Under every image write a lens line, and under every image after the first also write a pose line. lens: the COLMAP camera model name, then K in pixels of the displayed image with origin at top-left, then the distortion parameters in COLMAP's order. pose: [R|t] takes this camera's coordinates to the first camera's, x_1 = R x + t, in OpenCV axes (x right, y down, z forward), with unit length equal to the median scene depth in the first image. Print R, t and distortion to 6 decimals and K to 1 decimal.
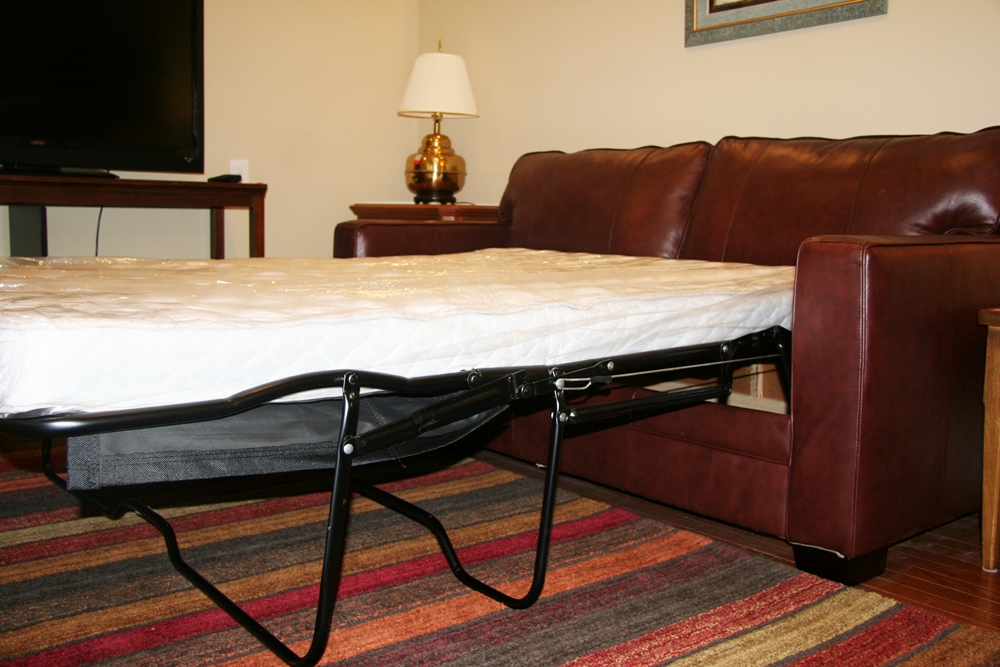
lens RADIAL K [[1010.8, 0, 537.8], [0, 1010.8, 329.4], [0, 0, 1]] dist [0.171754, 0.002615]
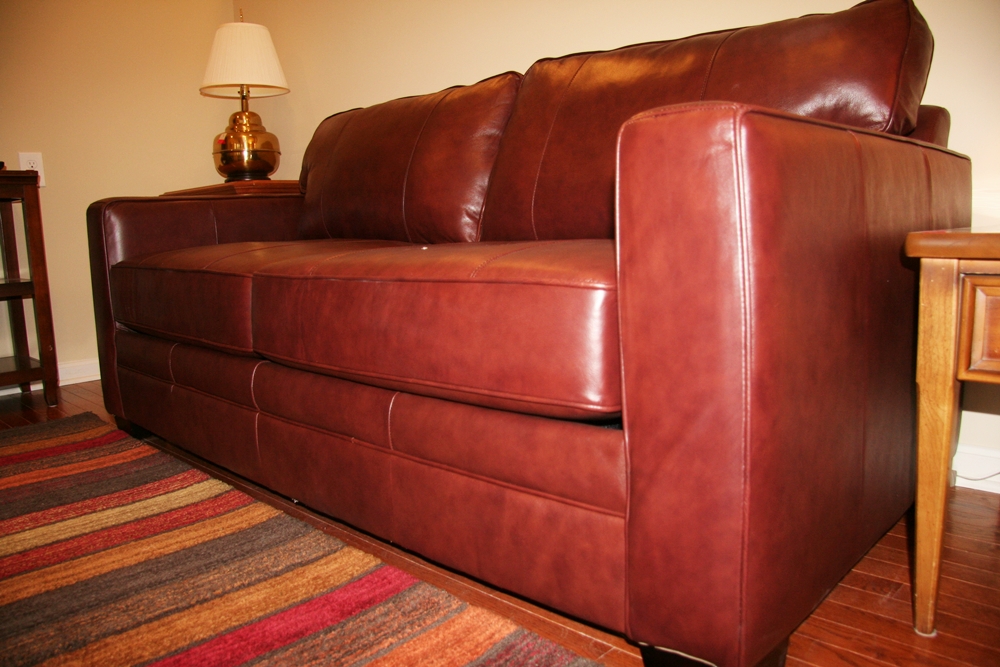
lens RADIAL K [[772.9, 0, 476.0], [0, 772.9, 335.7], [0, 0, 1]] dist [-0.063131, 0.002413]
pose [[0.997753, -0.062159, 0.025020, 0.105188], [0.061529, 0.997787, 0.025221, 0.010000], [-0.026532, -0.023625, 0.999369, 0.384056]]
